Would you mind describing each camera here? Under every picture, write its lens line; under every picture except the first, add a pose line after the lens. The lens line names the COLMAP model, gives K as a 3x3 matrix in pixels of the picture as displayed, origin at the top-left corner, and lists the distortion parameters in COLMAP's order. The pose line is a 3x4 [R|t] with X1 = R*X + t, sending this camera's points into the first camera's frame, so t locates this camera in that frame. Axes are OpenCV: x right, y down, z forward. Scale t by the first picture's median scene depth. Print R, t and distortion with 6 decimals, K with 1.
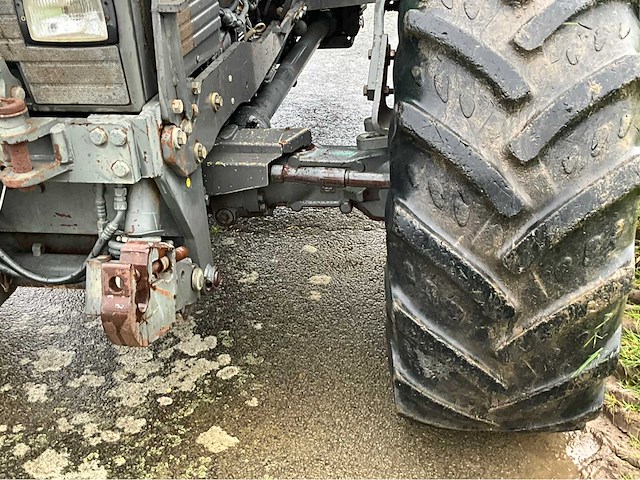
lens RADIAL K [[788.6, 0, 316.5], [0, 788.6, 240.2], [0, 0, 1]] dist [0.066162, 0.000000]
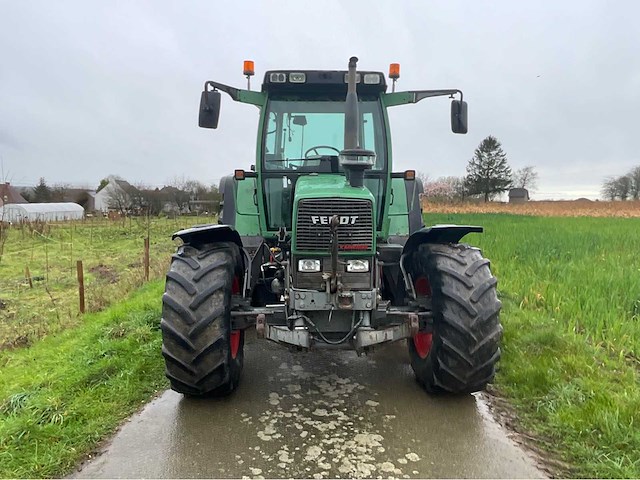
lens RADIAL K [[461.6, 0, 322.9], [0, 461.6, 239.6], [0, 0, 1]] dist [-0.005832, 0.001846]
pose [[0.977662, 0.033078, 0.207563, -0.932378], [0.041406, 0.937874, -0.344496, 0.358979], [-0.206063, 0.345395, 0.915555, -1.034248]]
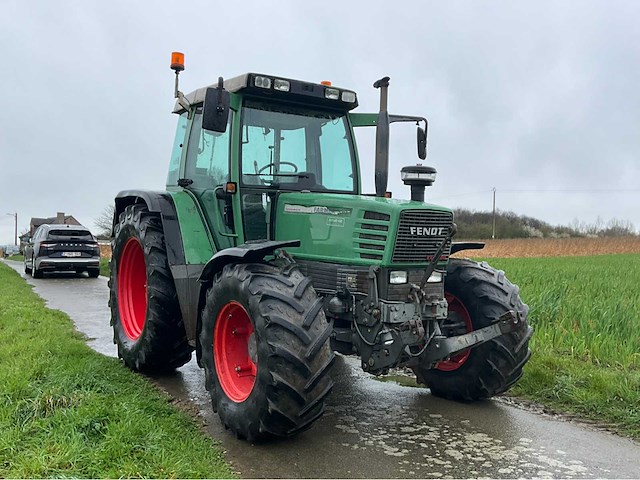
lens RADIAL K [[606.4, 0, 318.8], [0, 606.4, 237.3], [0, 0, 1]] dist [0.022396, 0.000000]
pose [[0.726264, 0.060659, 0.684735, -2.797155], [0.258213, 0.899082, -0.353521, 0.465697], [-0.637077, 0.433557, 0.637308, -0.645987]]
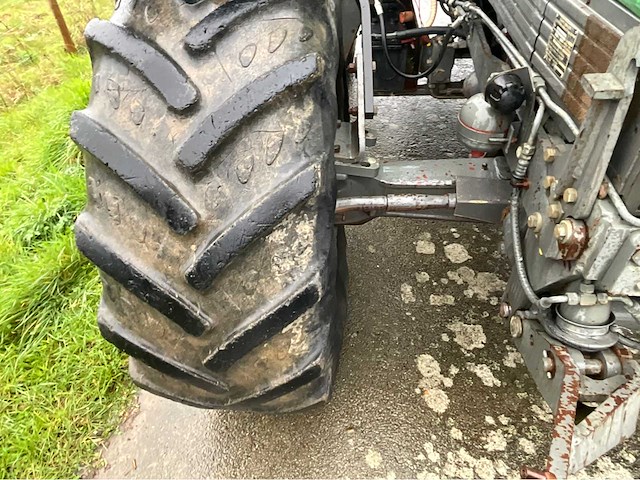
lens RADIAL K [[461.6, 0, 321.4], [0, 461.6, 236.8], [0, 0, 1]] dist [-0.005832, 0.001846]
pose [[0.994303, -0.057958, 0.089460, -0.970228], [0.029152, 0.955120, 0.294781, -0.319225], [-0.102530, -0.290493, 0.951368, 0.662316]]
